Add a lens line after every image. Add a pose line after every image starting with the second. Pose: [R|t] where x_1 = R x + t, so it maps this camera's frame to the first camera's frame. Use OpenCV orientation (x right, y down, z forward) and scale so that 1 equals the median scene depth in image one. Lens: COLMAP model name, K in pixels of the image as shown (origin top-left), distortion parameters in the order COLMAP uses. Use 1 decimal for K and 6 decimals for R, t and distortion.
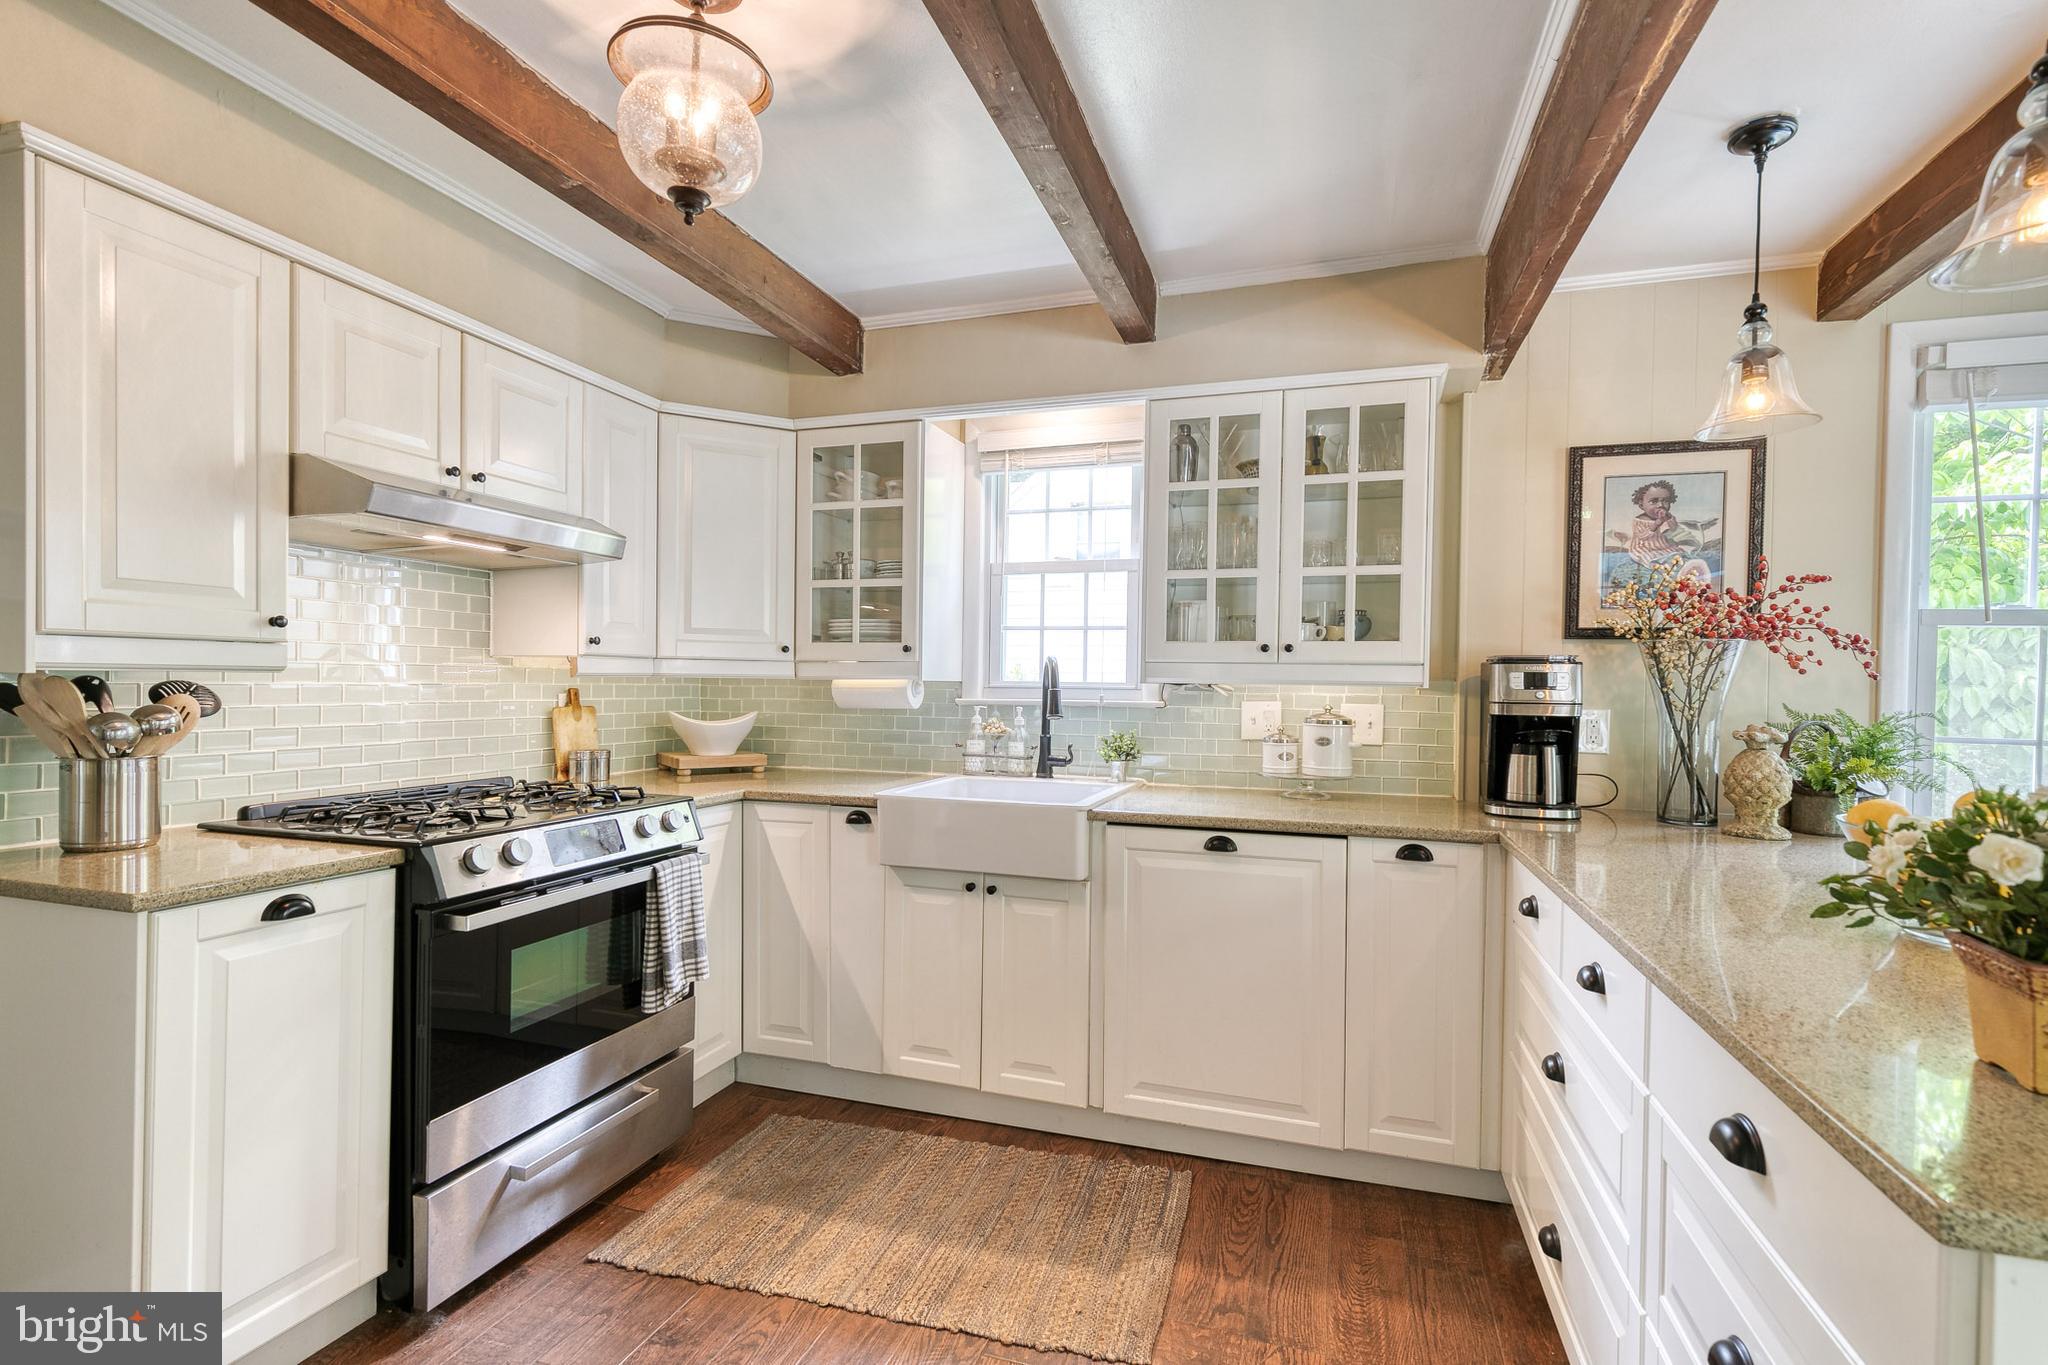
lens RADIAL K [[934.8, 0, 1040.9], [0, 934.8, 689.1], [0, 0, 1]] dist [0.014327, -0.000264]
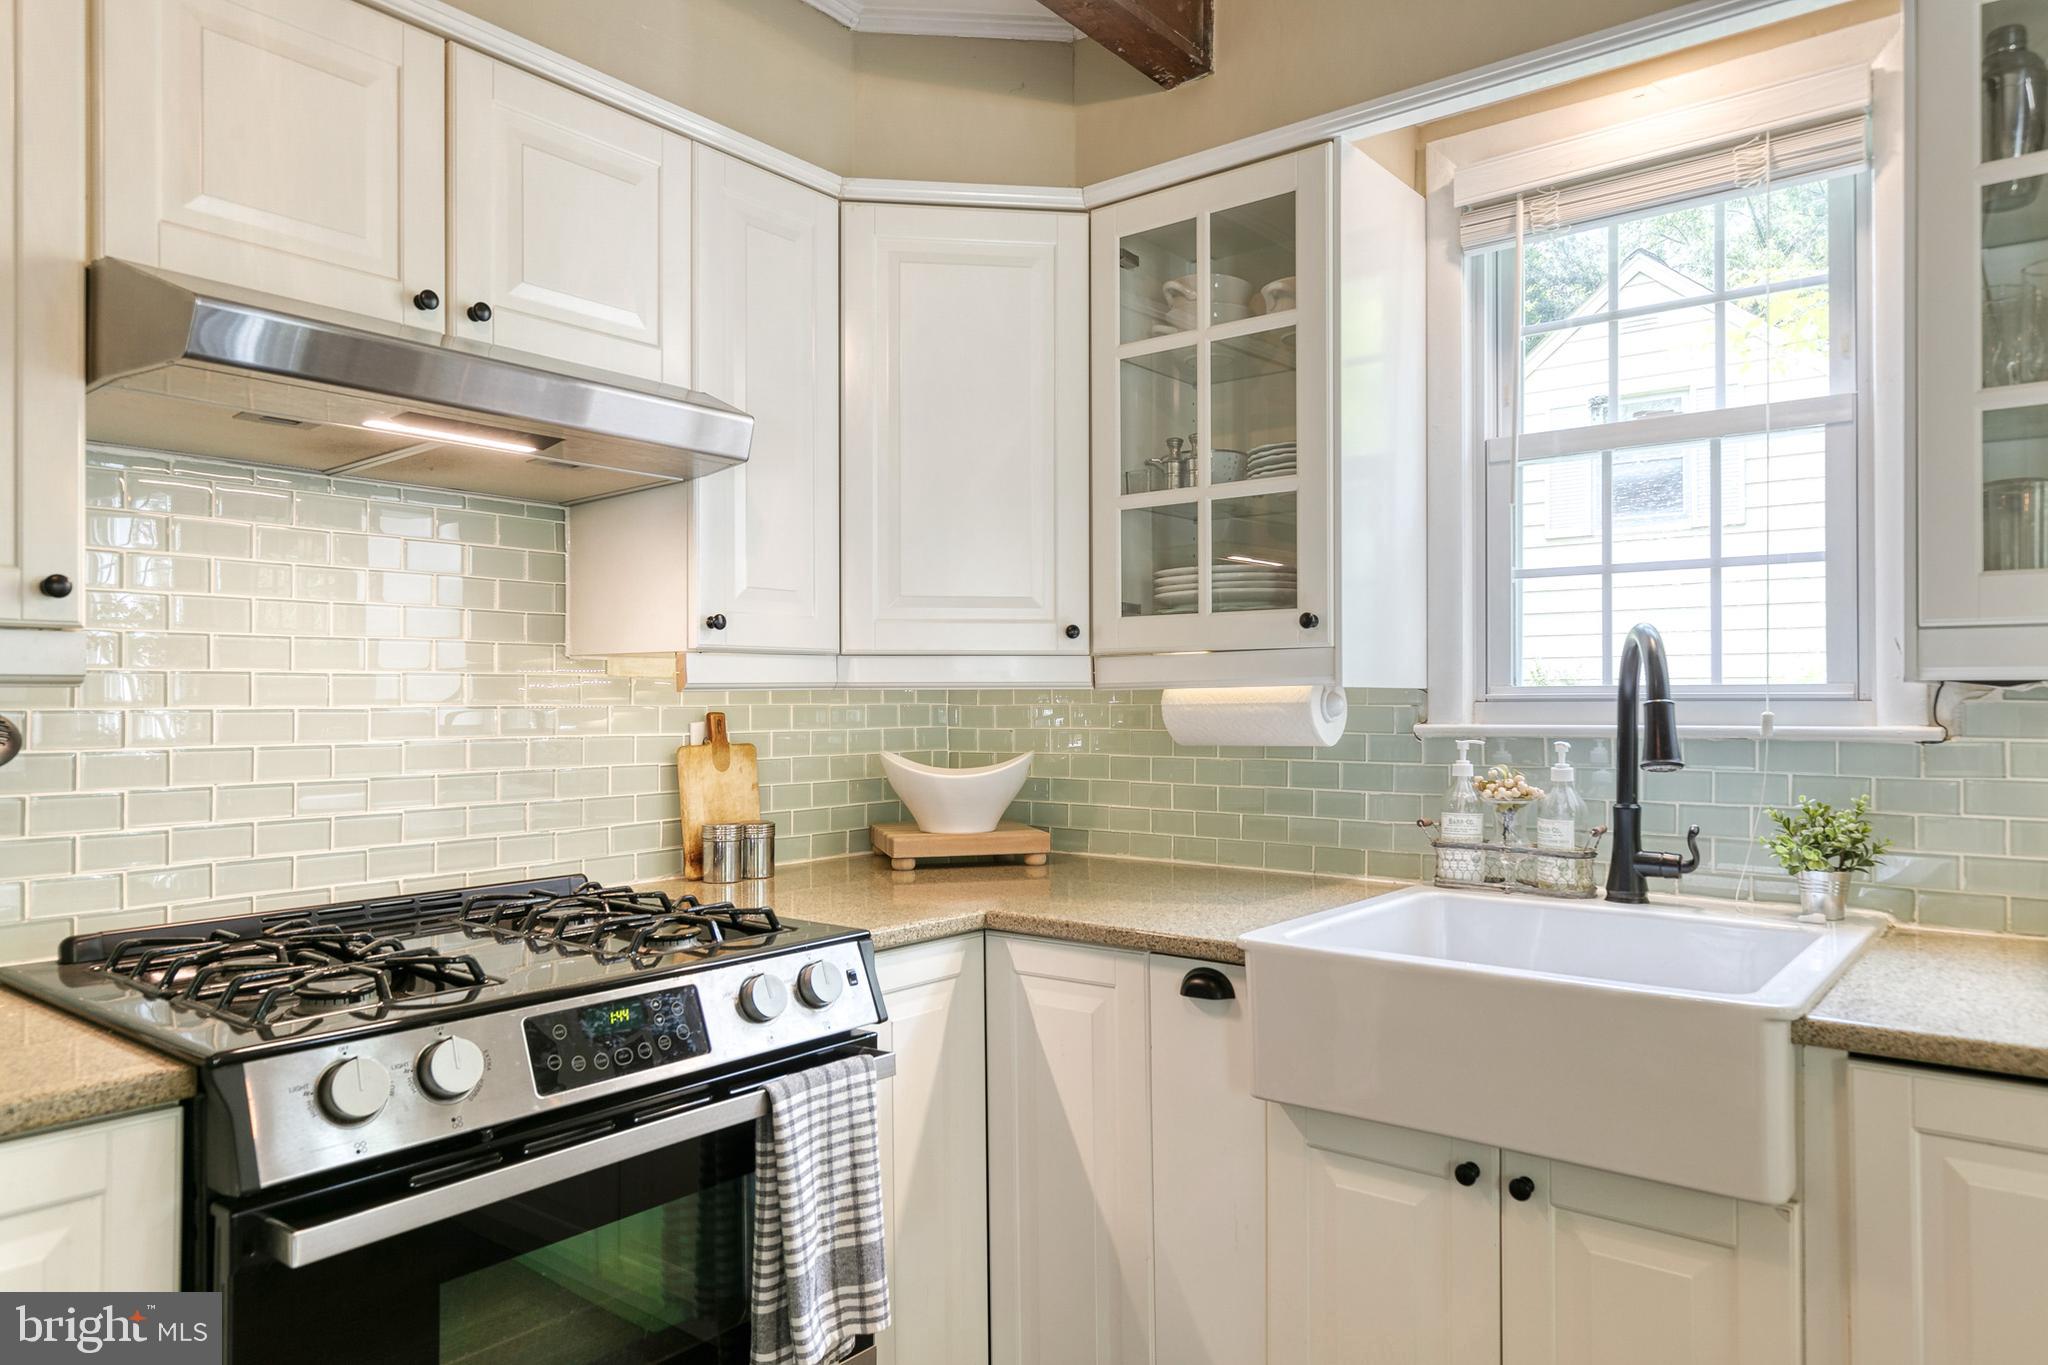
lens RADIAL K [[1332.3, 0, 1043.6], [0, 1332.3, 683.8], [0, 0, 1]] dist [0.018152, -0.003194]
pose [[0.938812, -0.019109, -0.343900, -0.040720], [0.012269, 0.999681, -0.022057, 0.002413], [0.344212, 0.016488, 0.938747, 0.347416]]
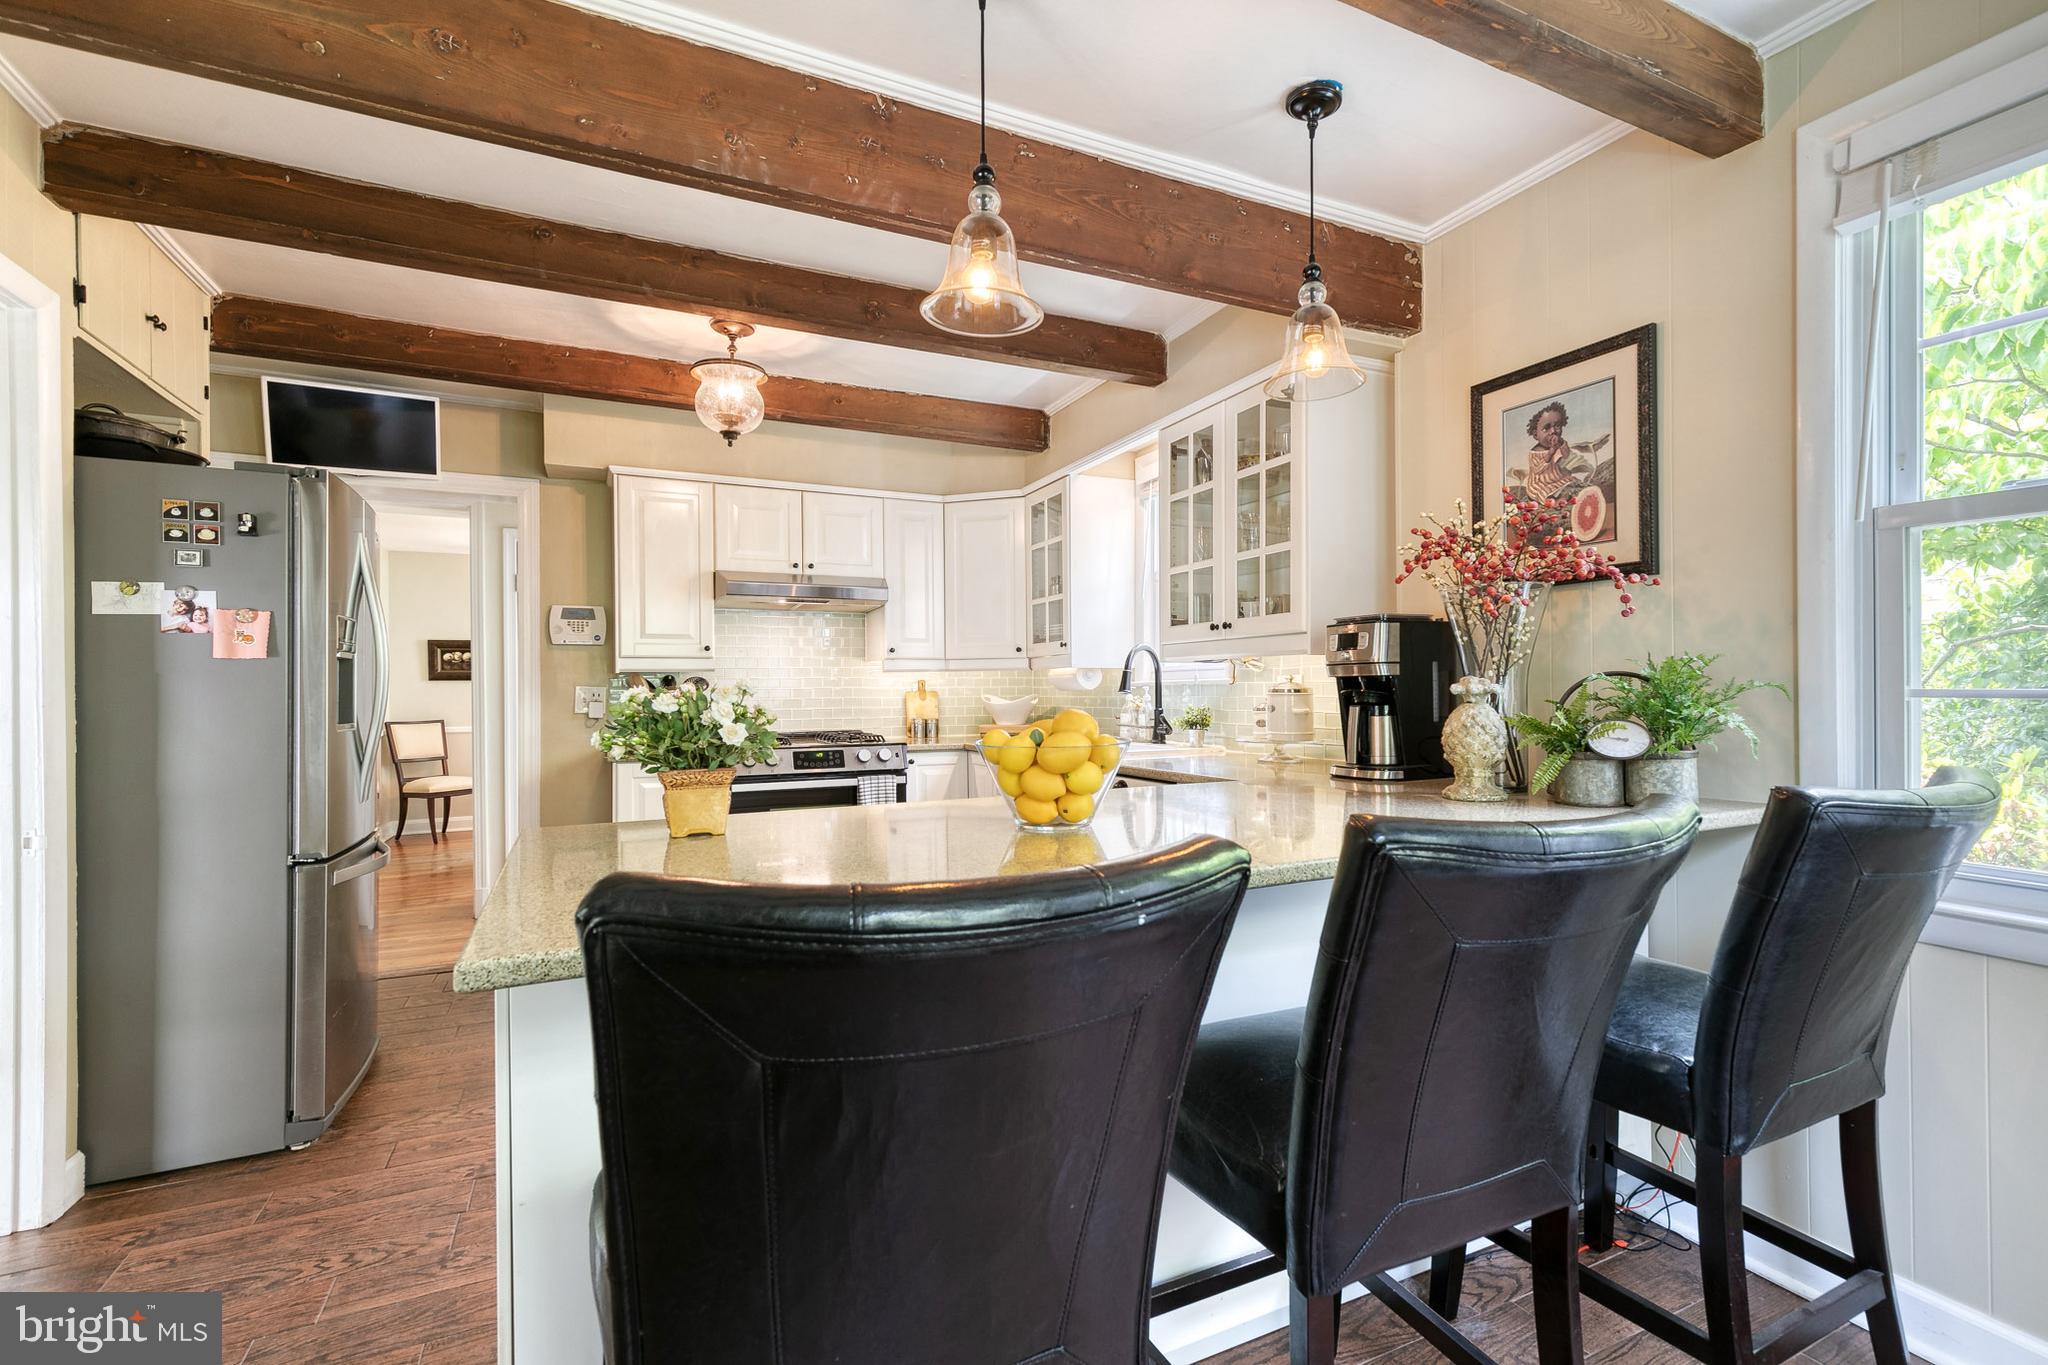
lens RADIAL K [[934.8, 0, 1037.3], [0, 934.8, 685.8], [0, 0, 1]] dist [0.014327, -0.000264]
pose [[0.677995, -0.023676, -0.734685, 0.908607], [0.011807, 0.999703, -0.021321, 0.049463], [0.734971, 0.005781, 0.678074, 0.058461]]
